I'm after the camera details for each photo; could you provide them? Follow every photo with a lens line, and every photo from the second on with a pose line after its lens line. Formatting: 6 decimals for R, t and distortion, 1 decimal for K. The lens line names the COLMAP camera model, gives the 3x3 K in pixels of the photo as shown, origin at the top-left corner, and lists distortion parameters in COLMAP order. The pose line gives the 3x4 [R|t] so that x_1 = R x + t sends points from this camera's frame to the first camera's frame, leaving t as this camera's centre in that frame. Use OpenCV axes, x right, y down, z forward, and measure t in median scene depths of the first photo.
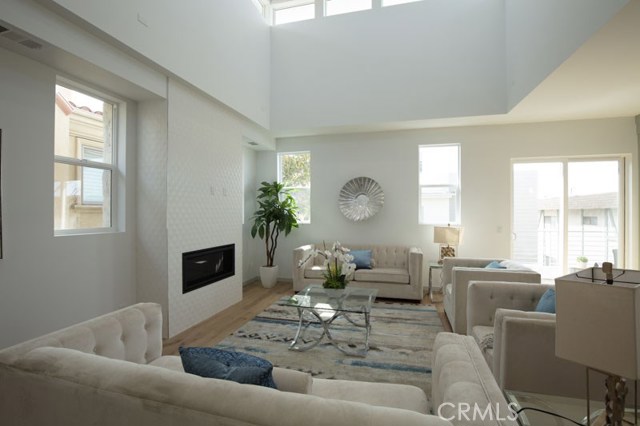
lens RADIAL K [[293.1, 0, 325.2], [0, 293.1, 212.6], [0, 0, 1]] dist [-0.019103, 0.000443]
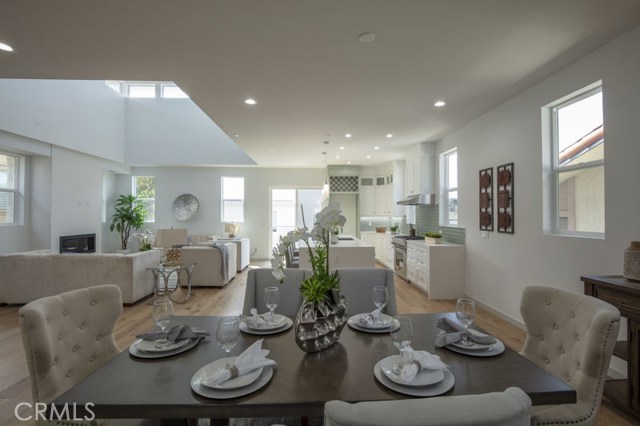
lens RADIAL K [[293.1, 0, 325.2], [0, 293.1, 212.6], [0, 0, 1]] dist [-0.019103, 0.000443]
pose [[0.950467, 0.002566, 0.310816, 0.362239], [0.000769, 0.999943, -0.010607, 0.003533], [-0.310826, 0.010320, 0.950411, -0.842769]]
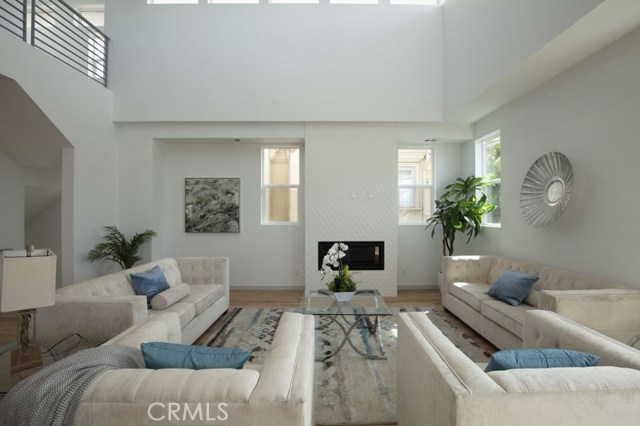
lens RADIAL K [[293.1, 0, 325.2], [0, 293.1, 212.6], [0, 0, 1]] dist [-0.019103, 0.000443]
pose [[0.263868, -0.002787, -0.964555, 0.574482], [-0.002189, 0.999992, -0.003488, 0.002505], [0.964556, 0.003031, 0.263860, 0.420773]]
